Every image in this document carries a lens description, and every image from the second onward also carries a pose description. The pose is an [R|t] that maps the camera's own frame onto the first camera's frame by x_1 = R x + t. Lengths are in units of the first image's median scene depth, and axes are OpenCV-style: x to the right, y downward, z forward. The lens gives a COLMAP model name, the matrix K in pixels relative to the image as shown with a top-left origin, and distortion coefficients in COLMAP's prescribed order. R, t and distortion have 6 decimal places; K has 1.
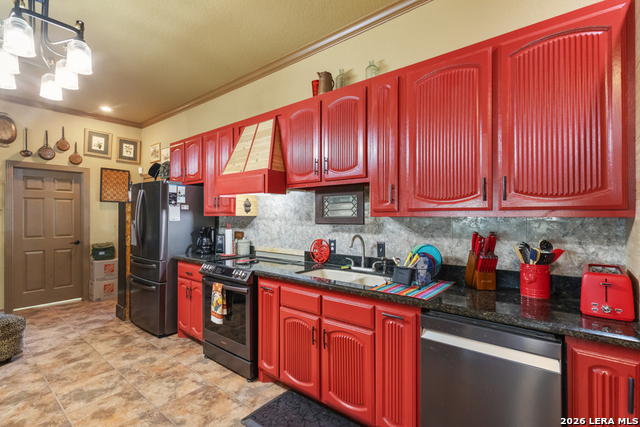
lens RADIAL K [[295.2, 0, 318.4], [0, 295.2, 213.1], [0, 0, 1]] dist [-0.001728, 0.000845]
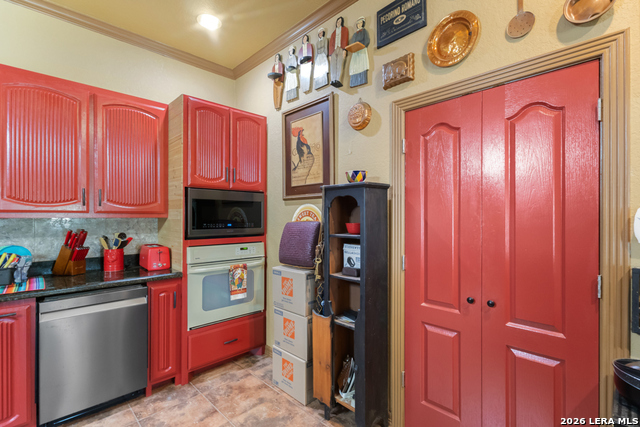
lens RADIAL K [[295.2, 0, 320.1], [0, 295.2, 214.0], [0, 0, 1]] dist [-0.001728, 0.000845]
pose [[0.121096, 0.005396, 0.992626, -0.495397], [-0.007602, 0.999961, -0.004508, -0.004924], [-0.992612, -0.007000, 0.121132, -0.170329]]
